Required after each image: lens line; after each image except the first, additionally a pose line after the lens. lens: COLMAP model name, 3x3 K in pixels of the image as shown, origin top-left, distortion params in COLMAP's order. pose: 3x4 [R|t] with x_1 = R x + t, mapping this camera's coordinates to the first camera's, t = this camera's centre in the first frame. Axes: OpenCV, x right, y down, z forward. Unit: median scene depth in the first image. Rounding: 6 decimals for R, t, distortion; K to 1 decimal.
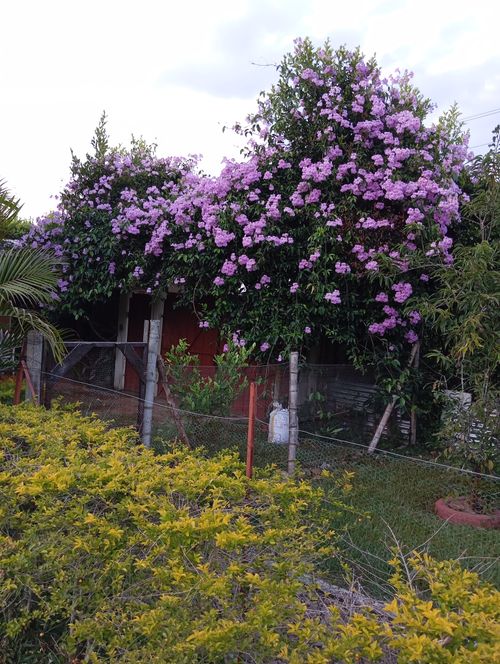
lens RADIAL K [[539.1, 0, 250.0], [0, 539.1, 332.0], [0, 0, 1]] dist [0.056252, -0.149541]
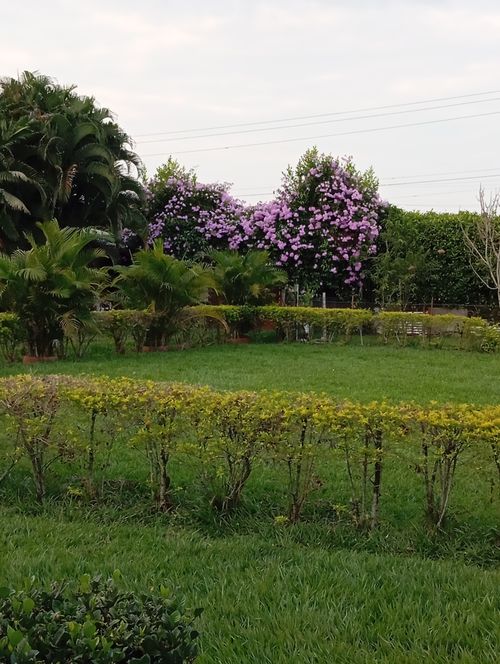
lens RADIAL K [[1063.6, 0, 250.0], [0, 1063.6, 332.0], [0, 0, 1]] dist [-0.022102, -0.046325]
pose [[0.961297, -0.065294, 0.267667, -1.463360], [0.050305, 0.996777, 0.062485, -0.099944], [-0.270884, -0.046602, 0.961483, -3.436088]]
